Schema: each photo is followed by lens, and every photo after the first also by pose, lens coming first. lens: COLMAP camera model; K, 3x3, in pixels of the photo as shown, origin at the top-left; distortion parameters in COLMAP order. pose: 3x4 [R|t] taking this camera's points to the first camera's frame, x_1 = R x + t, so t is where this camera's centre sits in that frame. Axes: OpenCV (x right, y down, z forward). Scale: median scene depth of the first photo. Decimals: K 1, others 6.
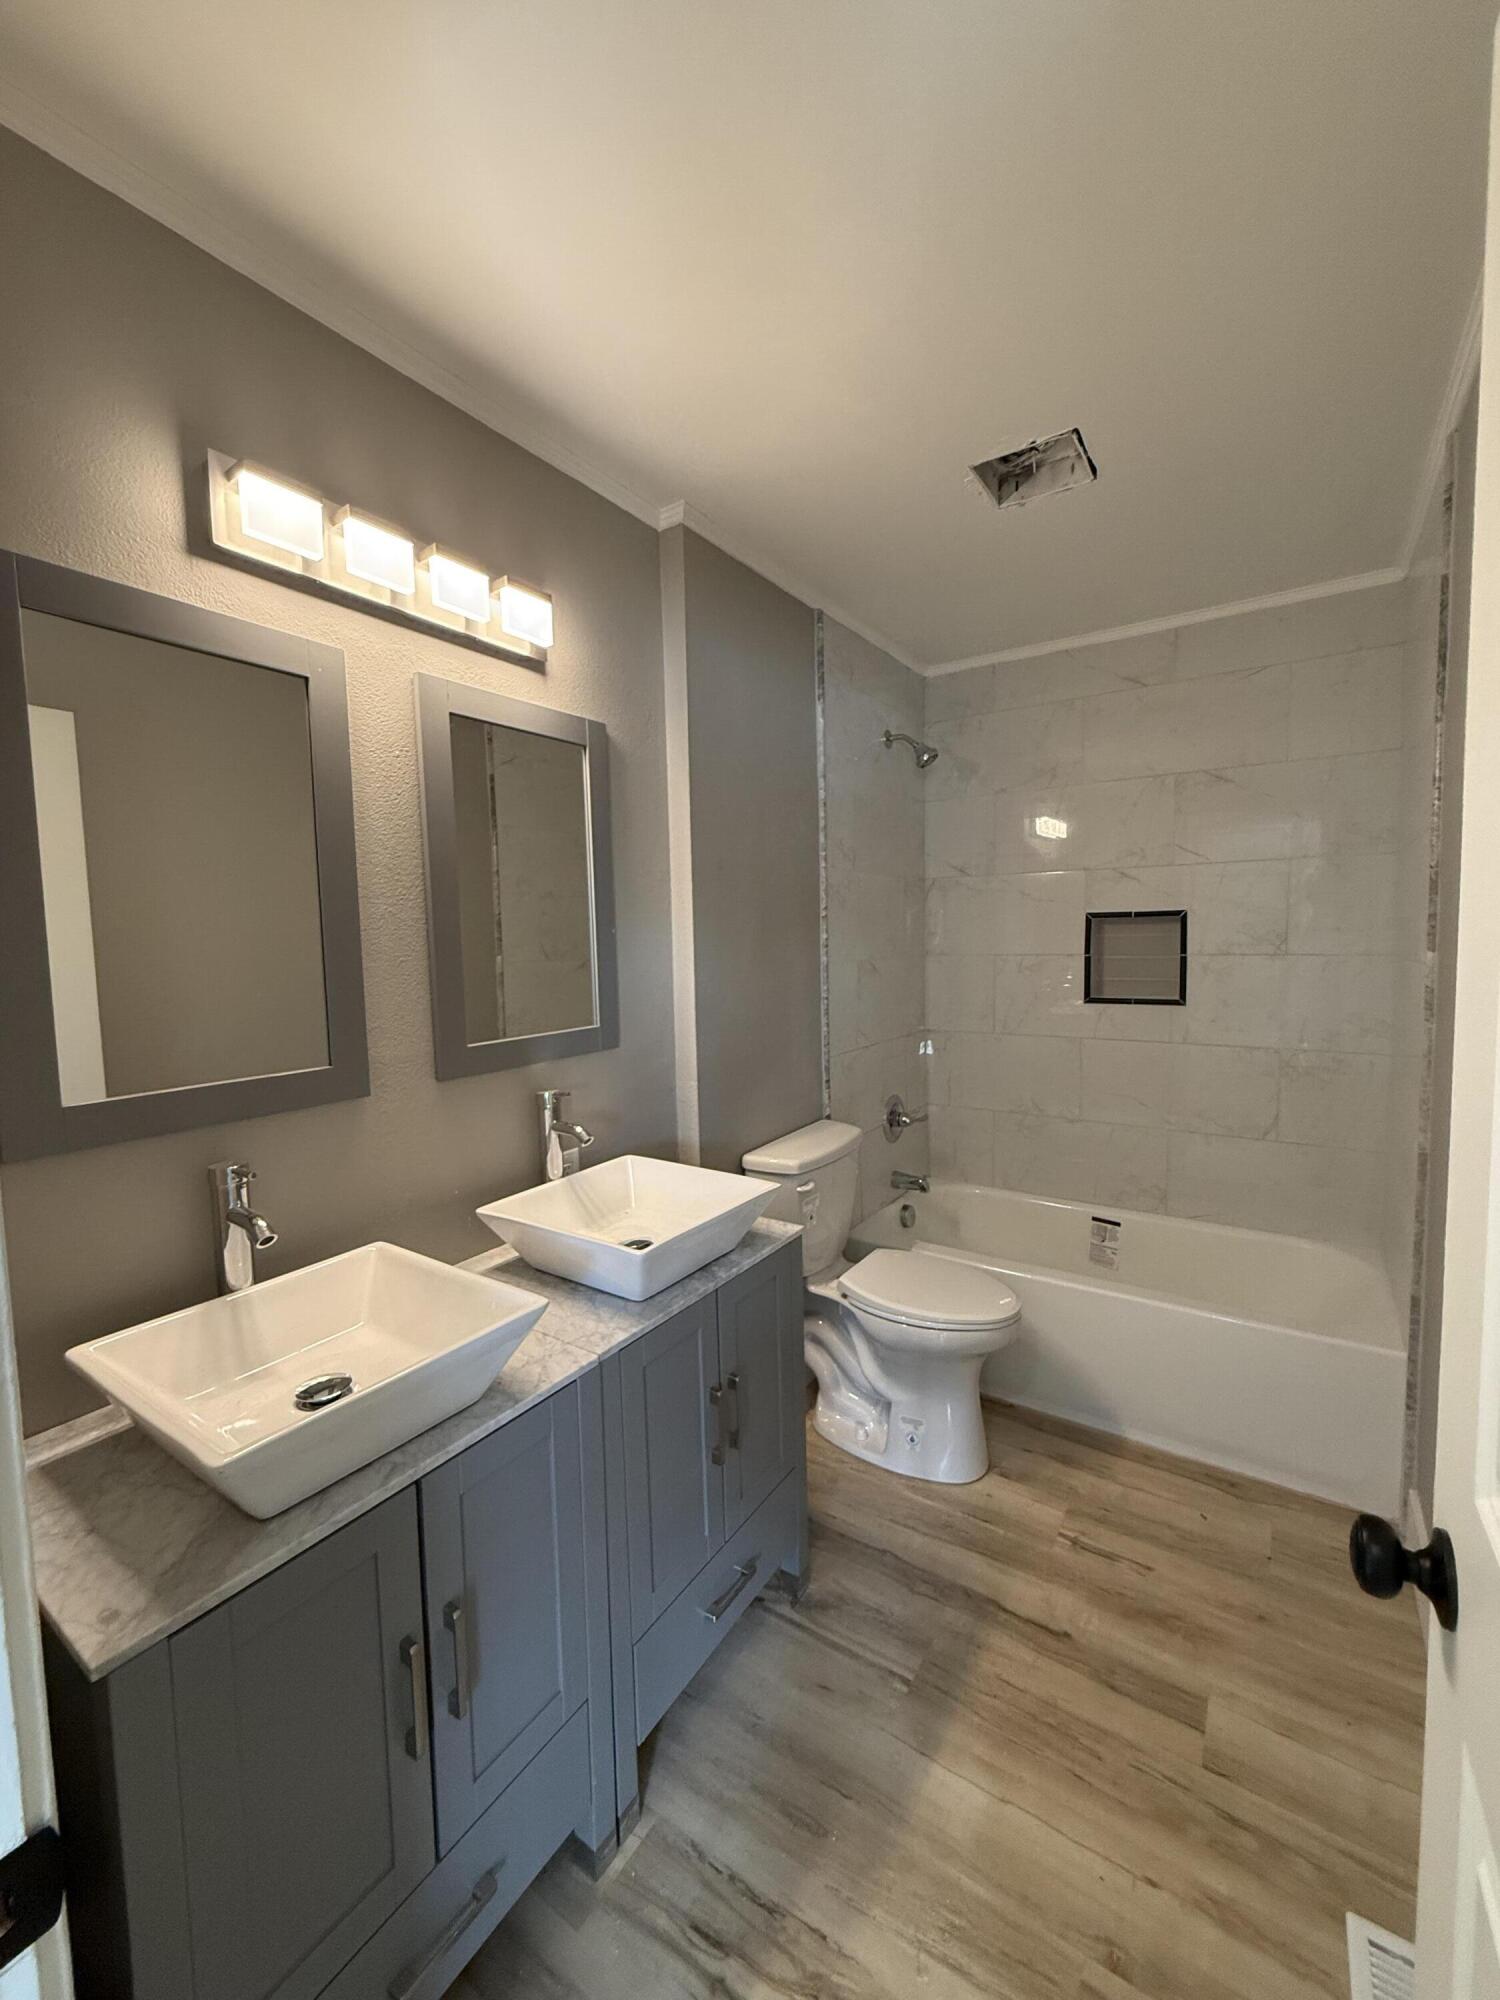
lens RADIAL K [[798.7, 0, 743.3], [0, 798.7, 995.1], [0, 0, 1]] dist [-0.000635, -0.000111]
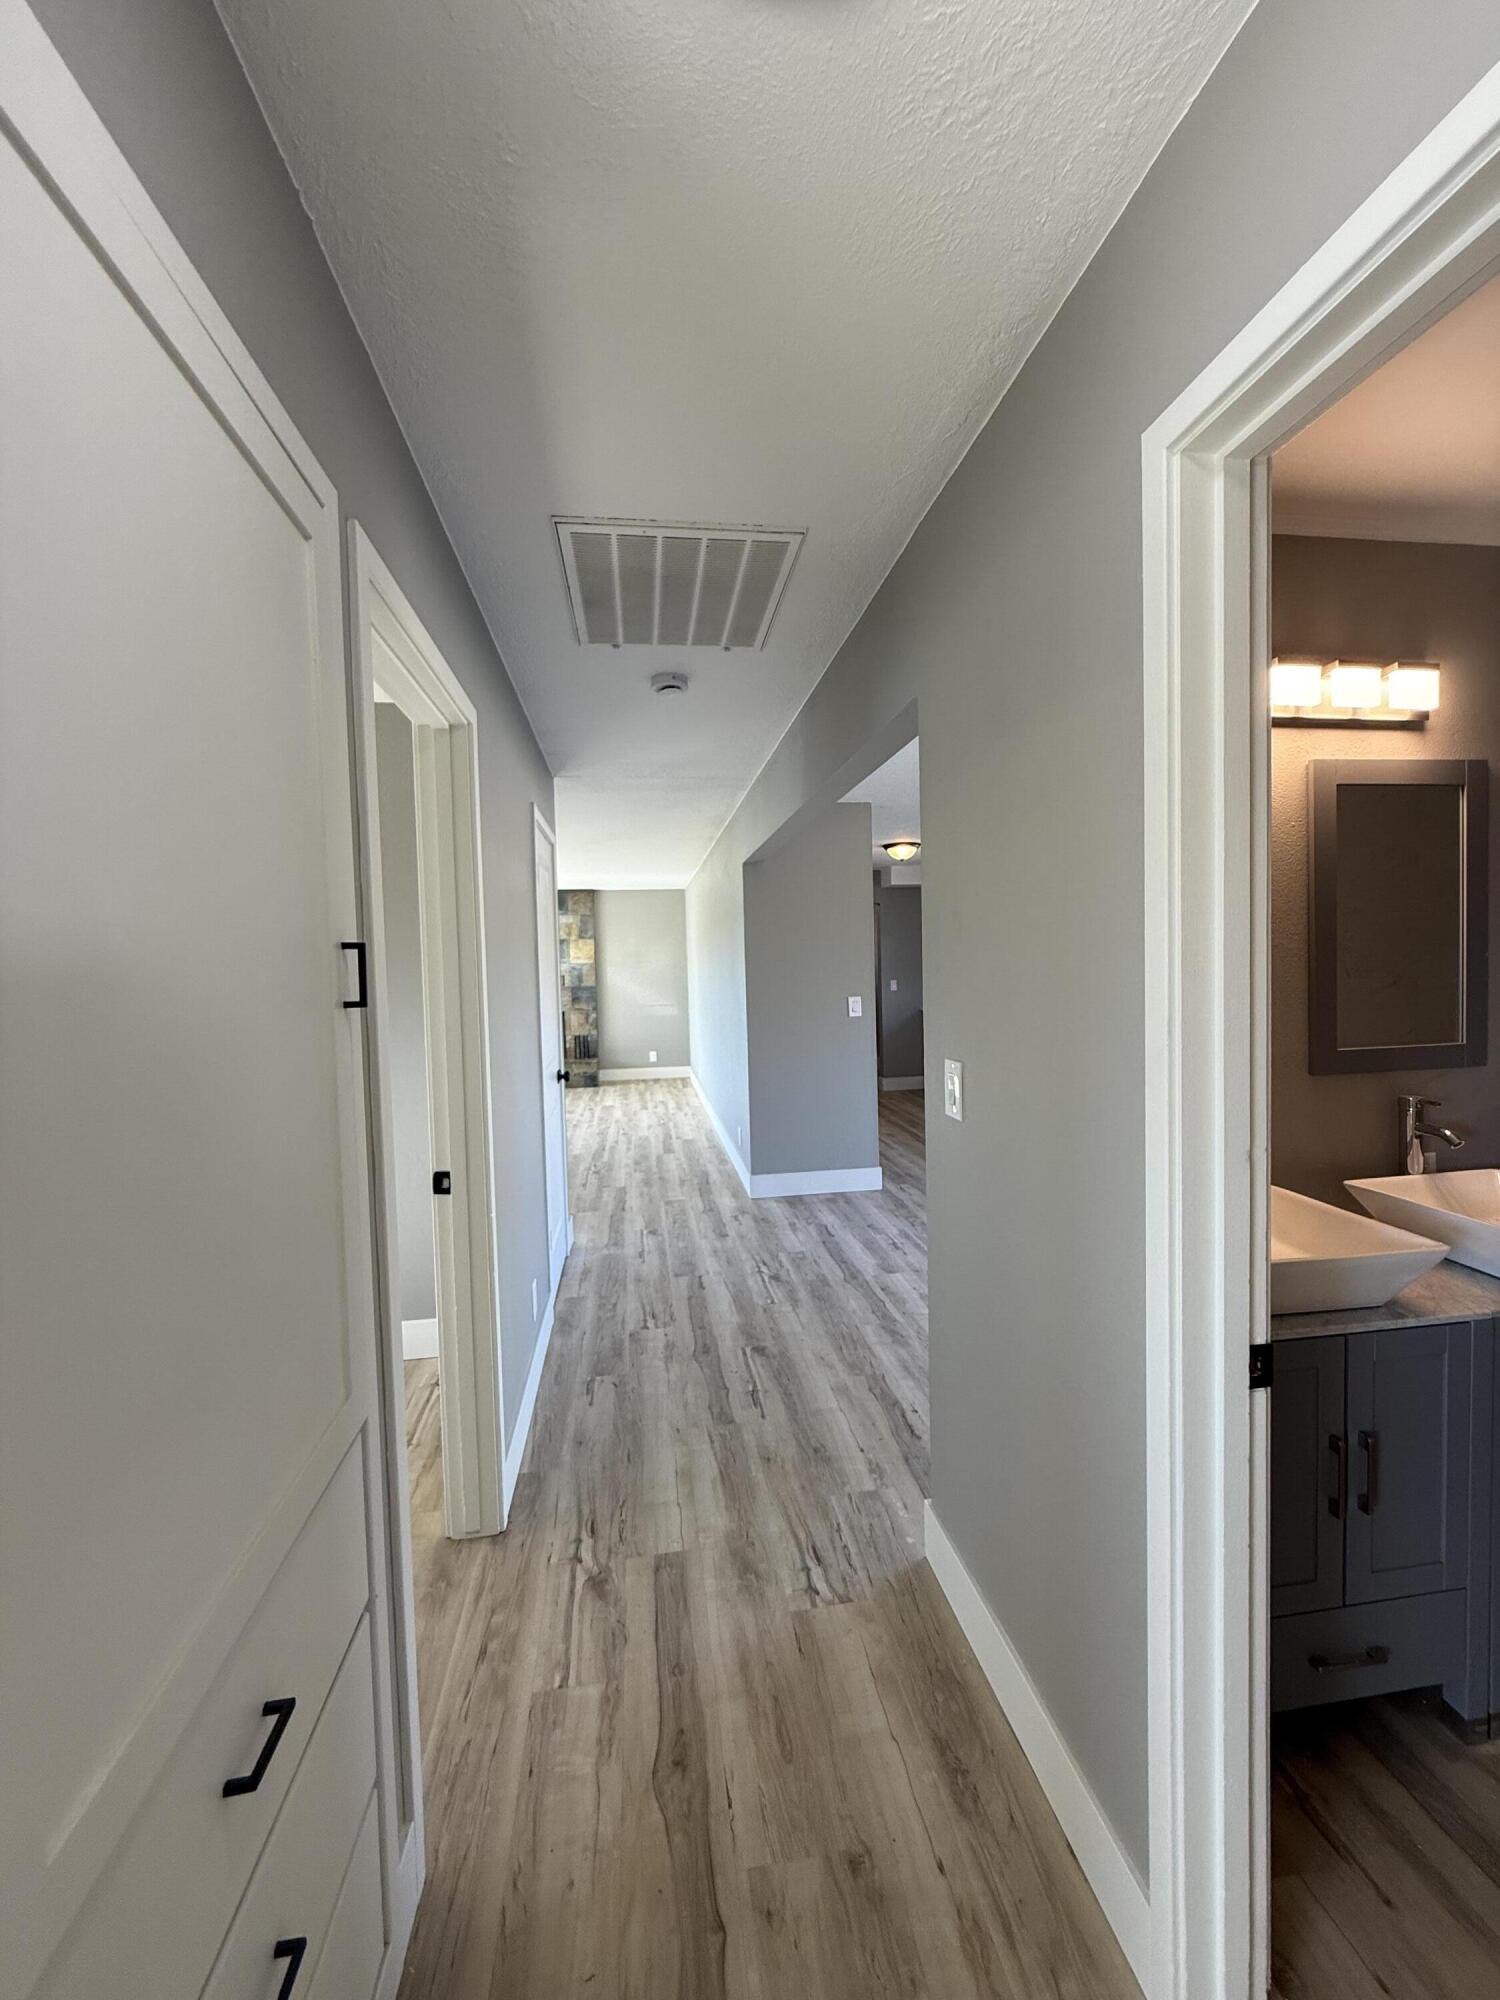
lens RADIAL K [[798.7, 0, 757.3], [0, 798.7, 992.8], [0, 0, 1]] dist [-0.000635, -0.000111]
pose [[0.681388, 0.035436, -0.731064, -0.056850], [-0.044404, 0.998989, 0.007036, 0.006821], [0.730574, 0.027668, 0.682272, -0.515042]]
